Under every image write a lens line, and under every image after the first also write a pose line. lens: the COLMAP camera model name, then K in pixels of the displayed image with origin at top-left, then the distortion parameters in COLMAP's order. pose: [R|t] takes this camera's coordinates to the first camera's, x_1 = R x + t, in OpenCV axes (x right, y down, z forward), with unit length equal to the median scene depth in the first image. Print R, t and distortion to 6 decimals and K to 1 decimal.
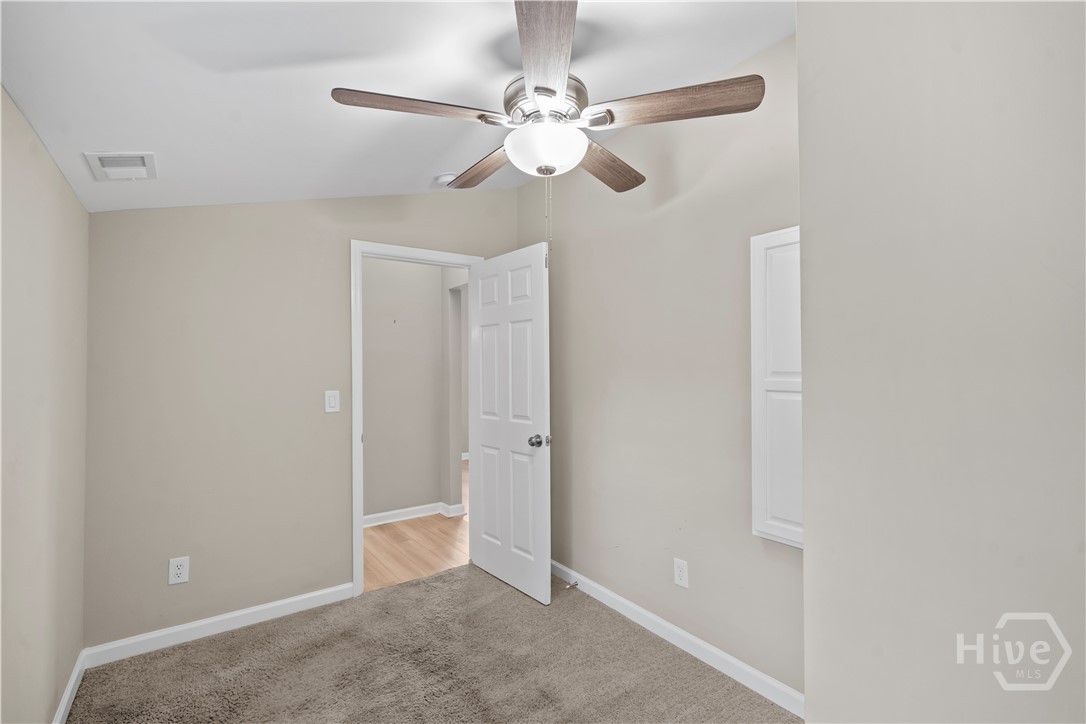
lens RADIAL K [[482.5, 0, 539.0], [0, 482.5, 367.1], [0, 0, 1]] dist [0.002051, 0.000272]
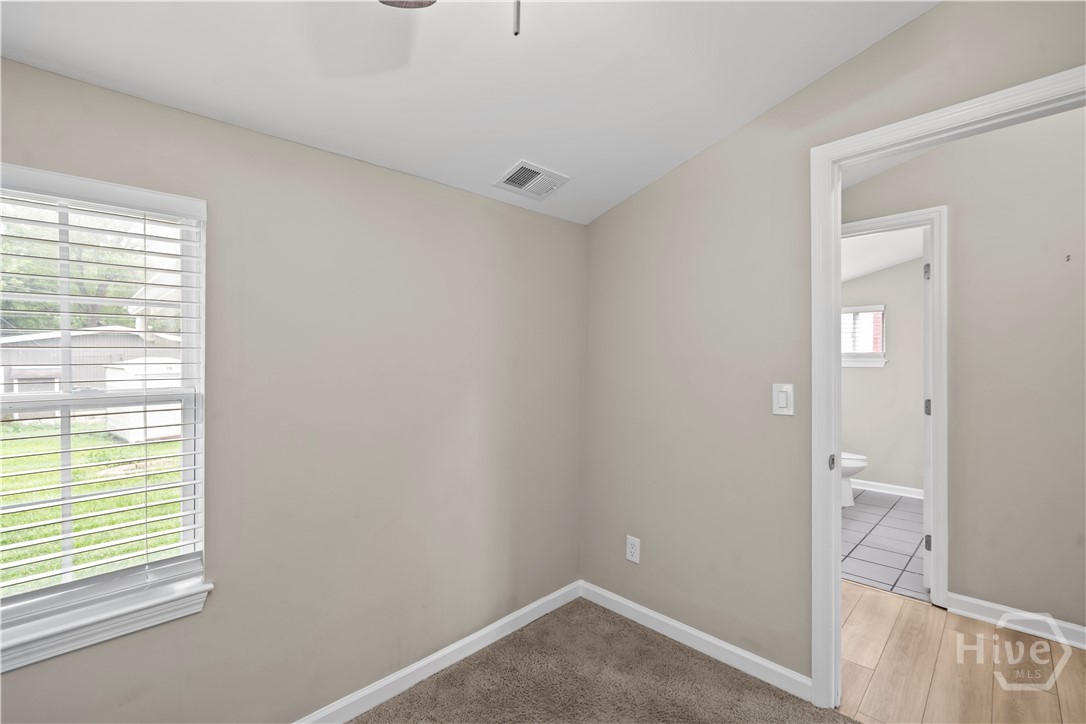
lens RADIAL K [[482.5, 0, 539.0], [0, 482.5, 367.1], [0, 0, 1]] dist [0.002051, 0.000272]
pose [[0.147038, 0.019298, -0.988943, 0.226566], [0.010006, 0.999729, 0.020996, 0.008387], [0.989080, -0.012982, 0.146805, 0.630865]]
